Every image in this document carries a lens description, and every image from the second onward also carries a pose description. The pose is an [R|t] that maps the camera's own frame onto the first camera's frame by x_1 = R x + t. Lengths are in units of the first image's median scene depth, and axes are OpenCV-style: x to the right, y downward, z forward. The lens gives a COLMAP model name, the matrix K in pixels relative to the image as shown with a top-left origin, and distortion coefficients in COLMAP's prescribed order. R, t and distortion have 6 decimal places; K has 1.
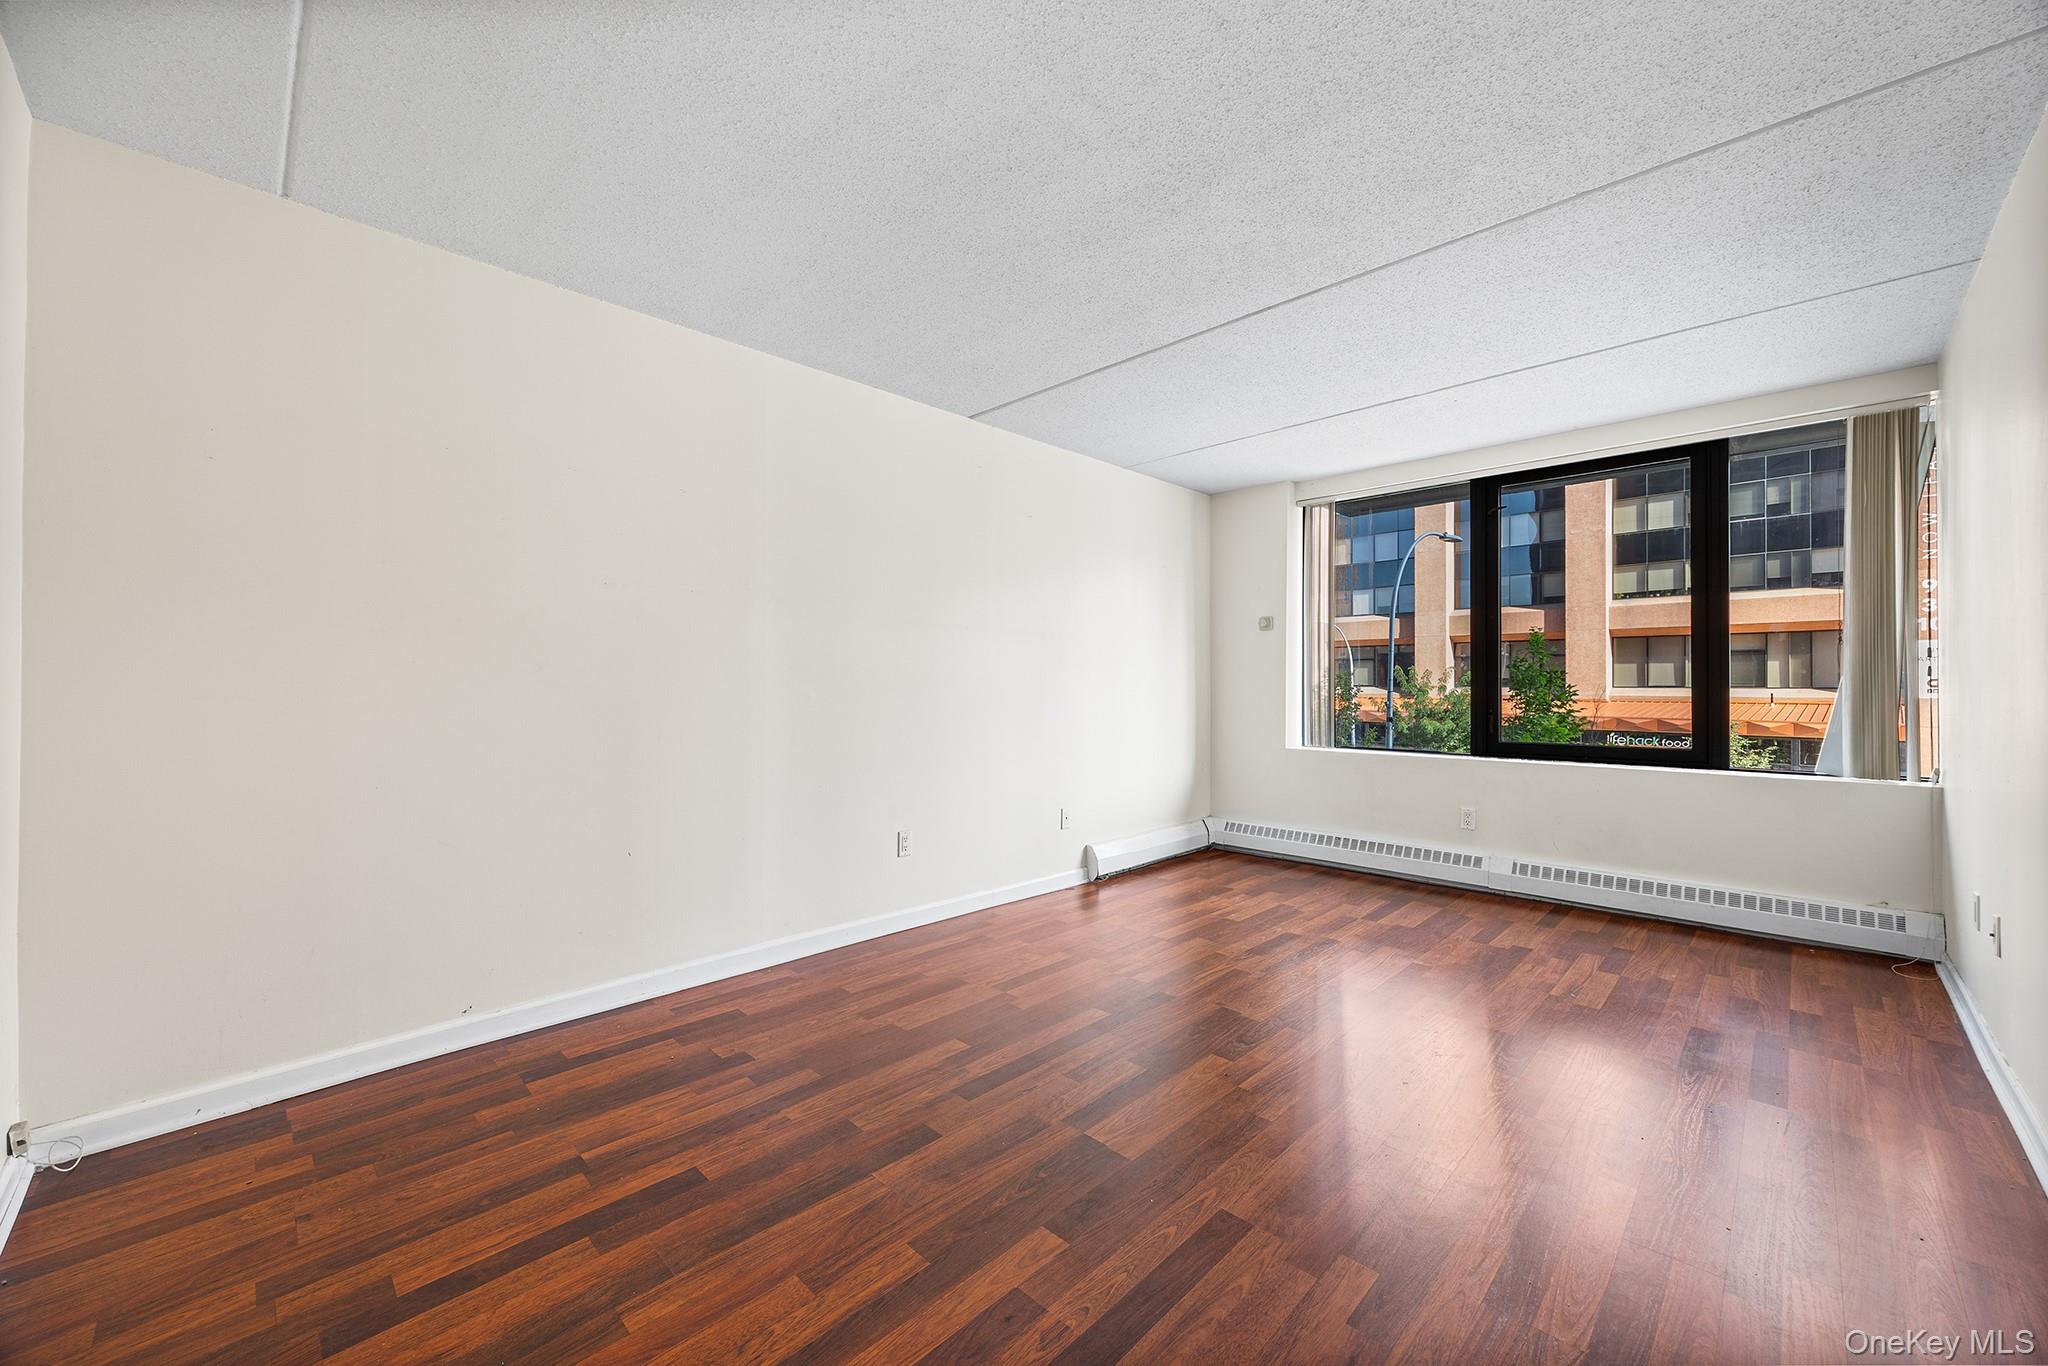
lens RADIAL K [[782.6, 0, 1023.1], [0, 782.6, 680.9], [0, 0, 1]] dist [-0.002105, -0.000384]
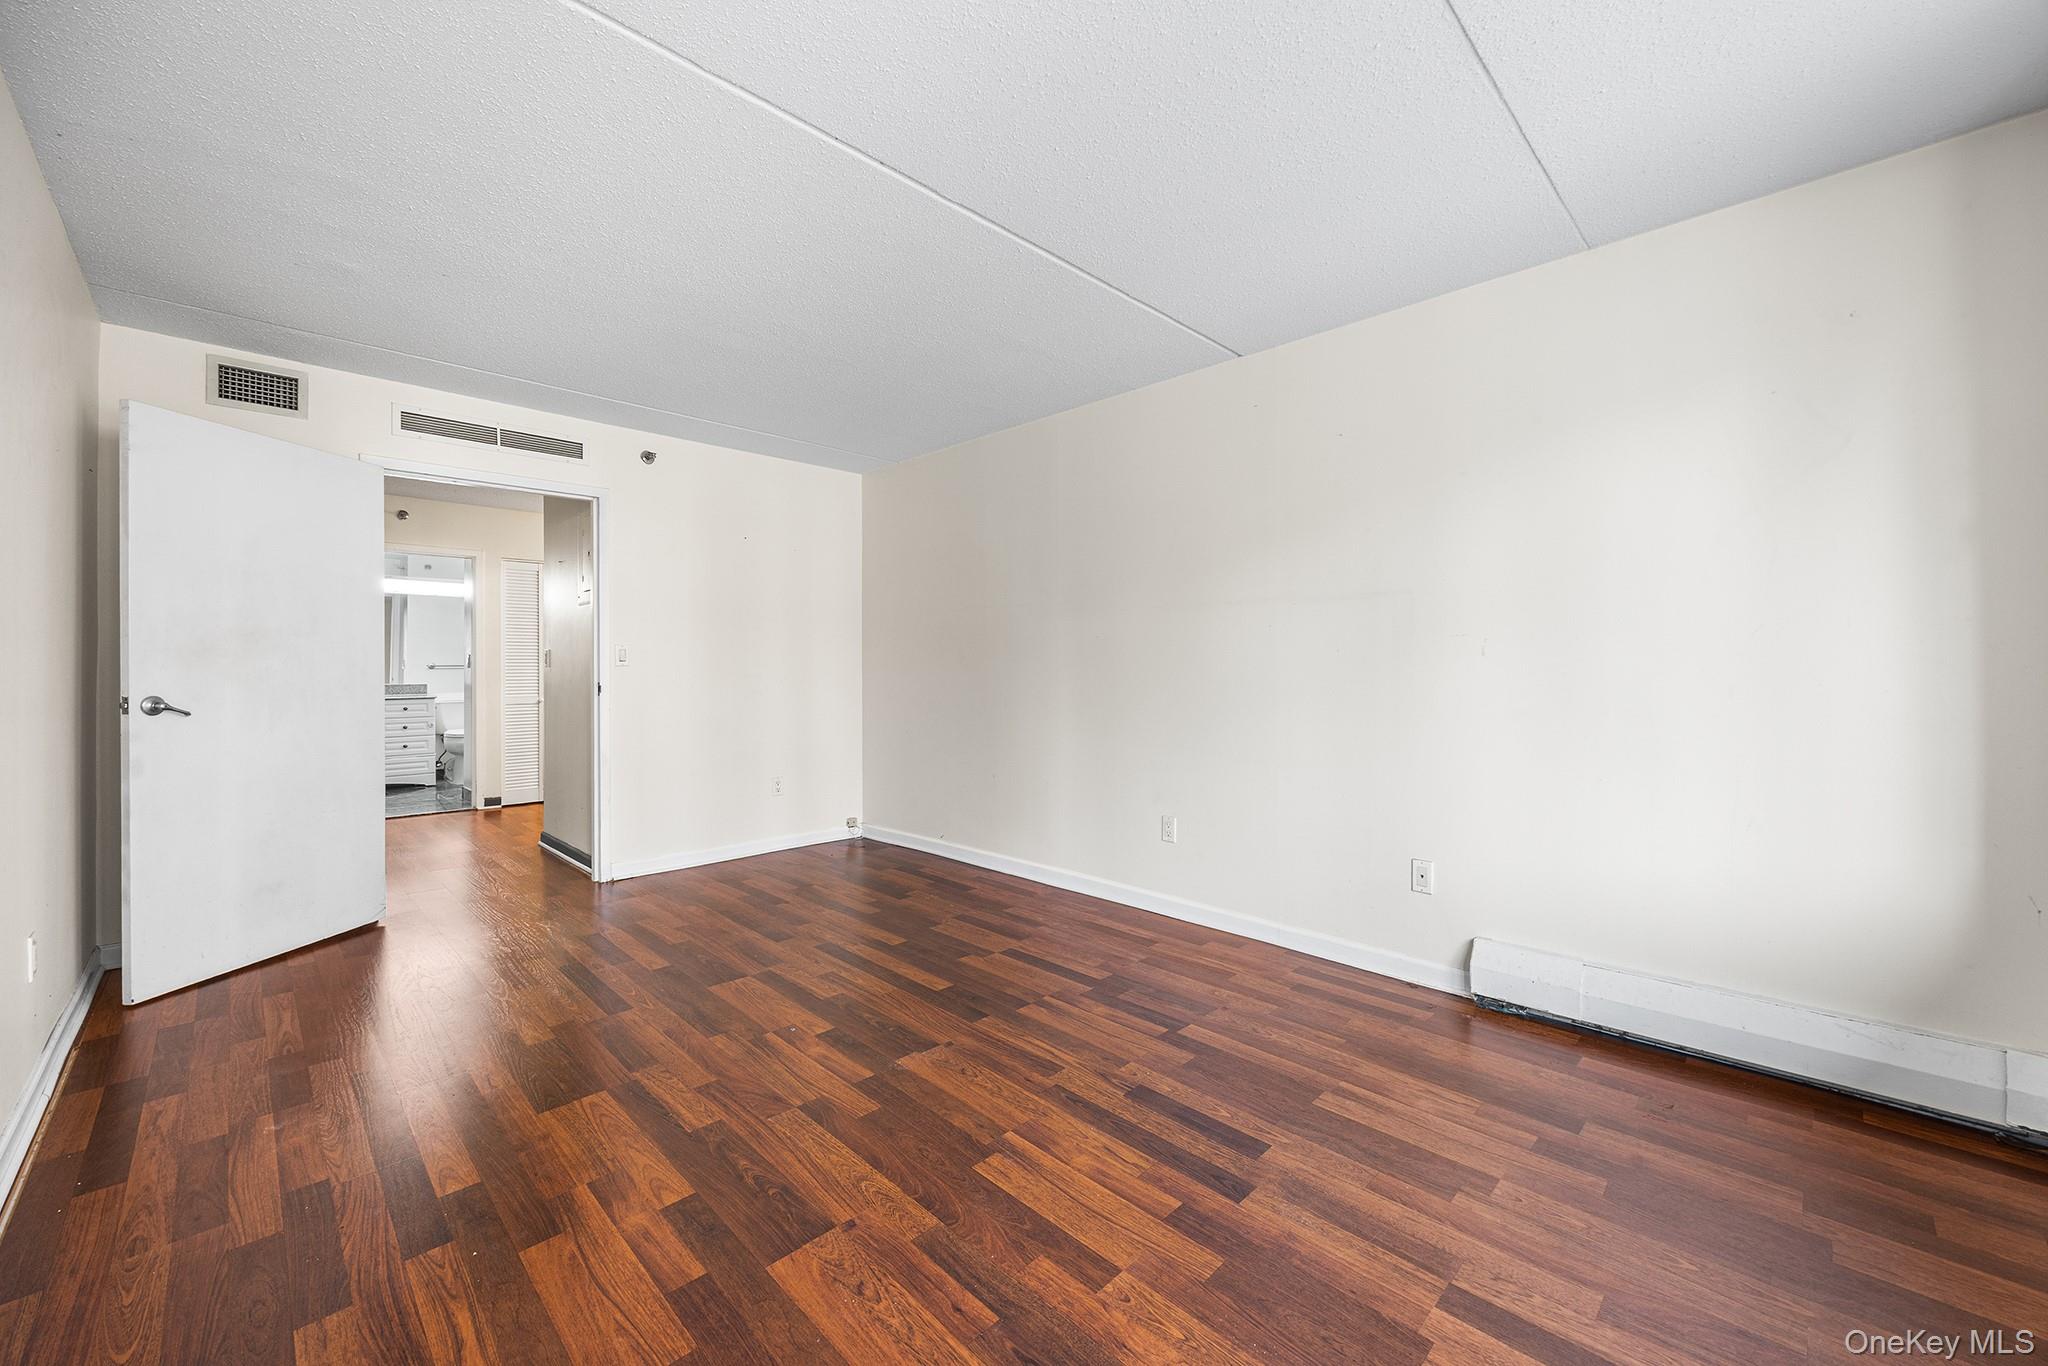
lens RADIAL K [[782.6, 0, 1041.4], [0, 782.6, 688.0], [0, 0, 1]] dist [-0.002105, -0.000384]
pose [[0.014419, 0.023798, -0.999613, 0.986332], [0.006985, 0.999690, 0.023900, 0.006012], [0.999872, -0.007326, 0.014248, 0.983384]]
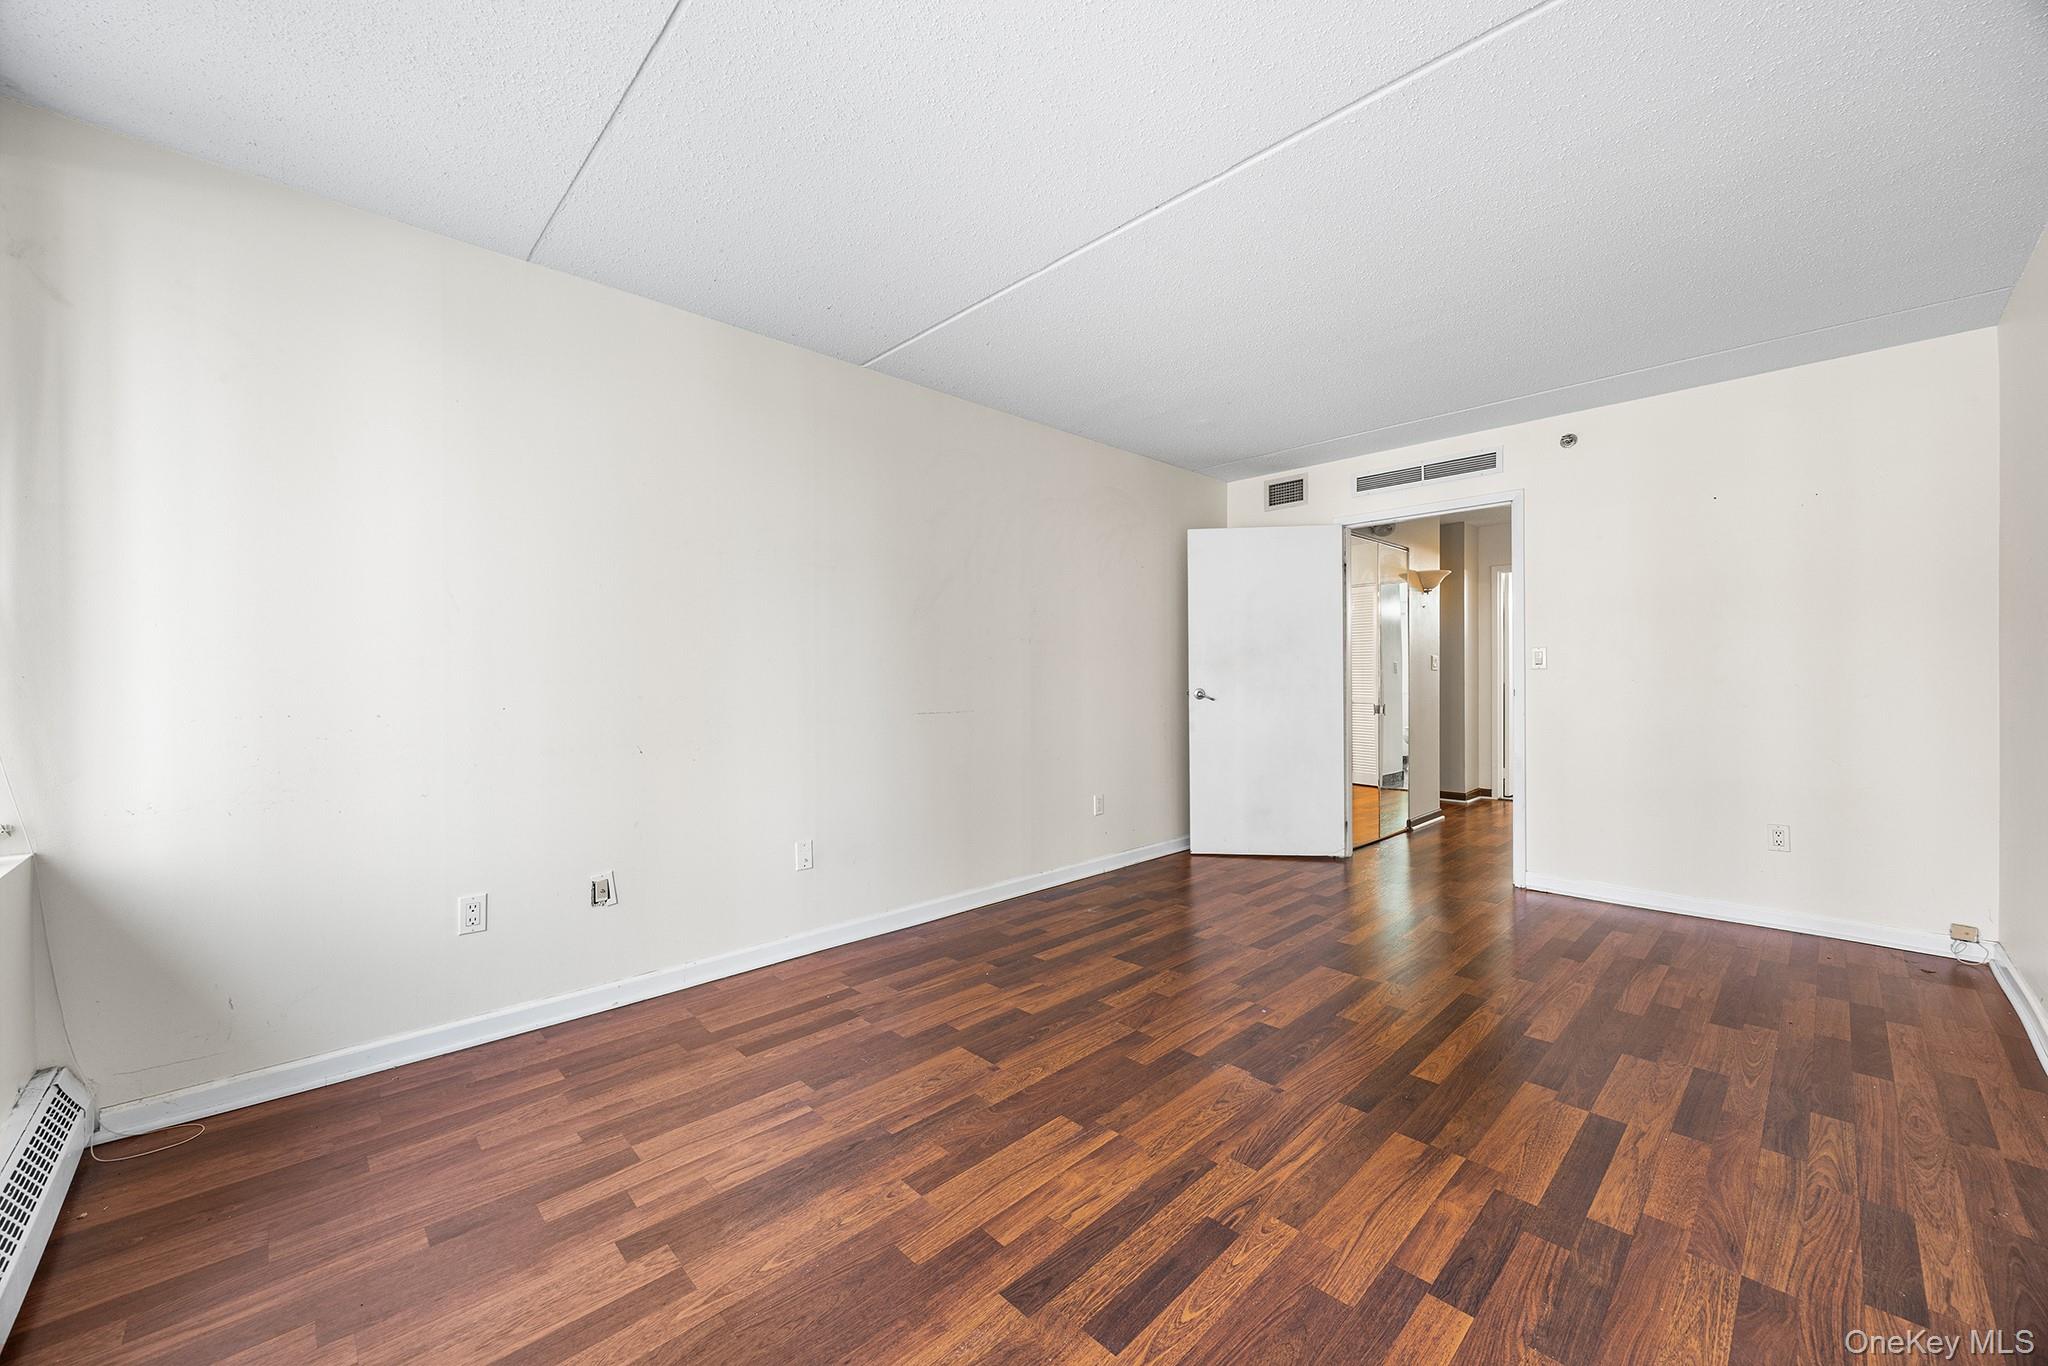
lens RADIAL K [[782.6, 0, 1045.6], [0, 782.6, 685.3], [0, 0, 1]] dist [-0.002105, -0.000384]
pose [[-0.999980, 0.005897, -0.002397, 0.430460], [0.005885, 0.999971, 0.004862, 0.012647], [0.002426, 0.004848, -0.999985, 1.584948]]
